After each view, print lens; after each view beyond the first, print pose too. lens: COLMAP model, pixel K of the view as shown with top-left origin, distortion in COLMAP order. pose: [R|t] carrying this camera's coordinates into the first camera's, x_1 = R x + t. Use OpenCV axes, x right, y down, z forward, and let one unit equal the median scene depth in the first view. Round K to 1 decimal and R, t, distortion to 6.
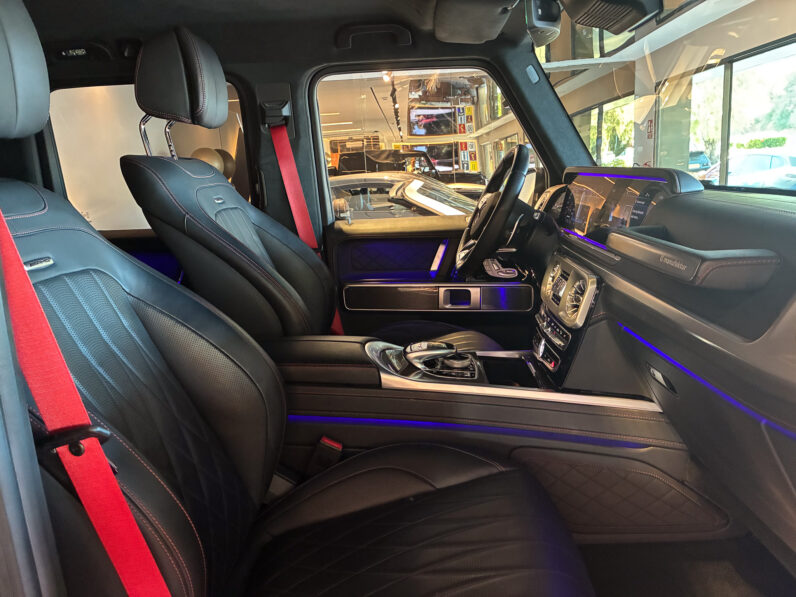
lens RADIAL K [[610.8, 0, 400.4], [0, 610.8, 295.0], [0, 0, 1]] dist [0.049058, -0.074734]
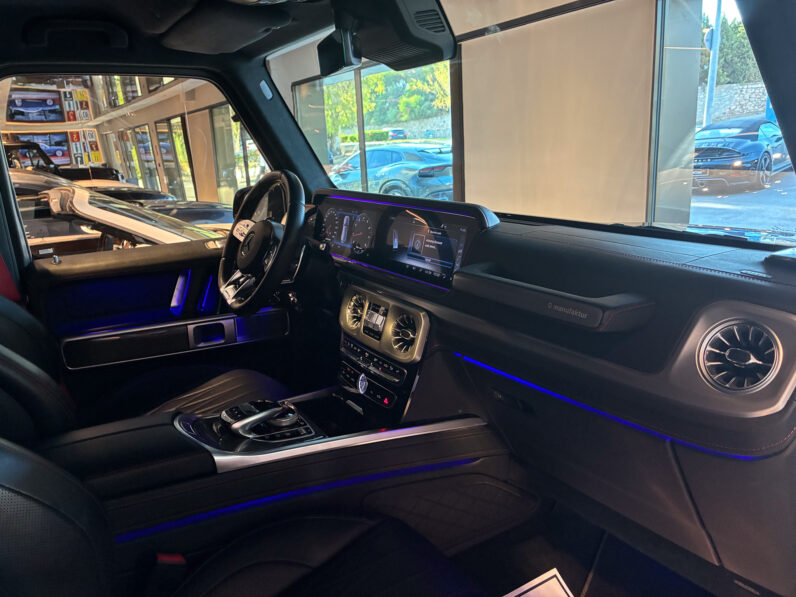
lens RADIAL K [[610.8, 0, 400.4], [0, 610.8, 295.0], [0, 0, 1]] dist [0.049058, -0.074734]
pose [[0.836863, -0.127850, 0.532273, -0.157981], [0.118571, 0.991596, 0.051755, -0.070611], [-0.534416, 0.019800, 0.844989, 0.094453]]
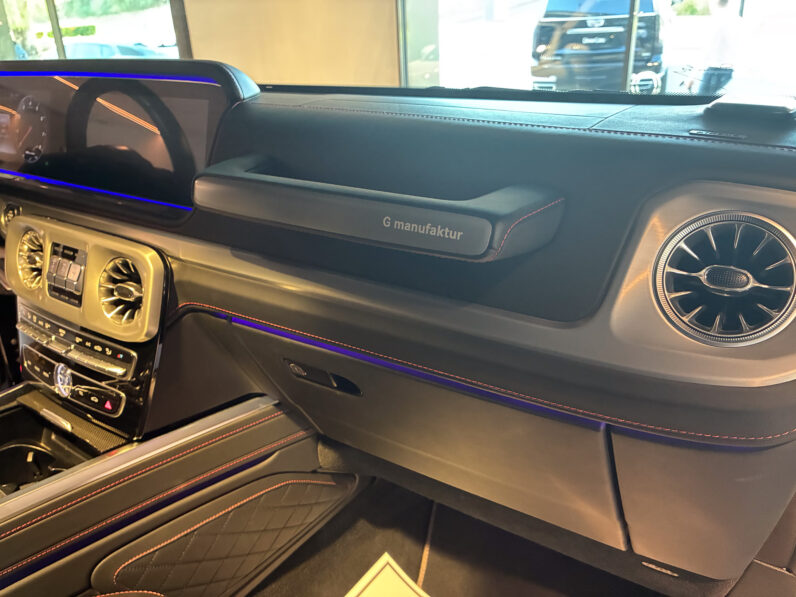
lens RADIAL K [[610.8, 0, 400.4], [0, 610.8, 295.0], [0, 0, 1]] dist [0.049058, -0.074734]
pose [[0.553224, -0.311271, 0.772693, -0.015671], [0.181679, 0.950321, 0.252749, -0.058918], [-0.812980, 0.000555, 0.582292, 0.277080]]
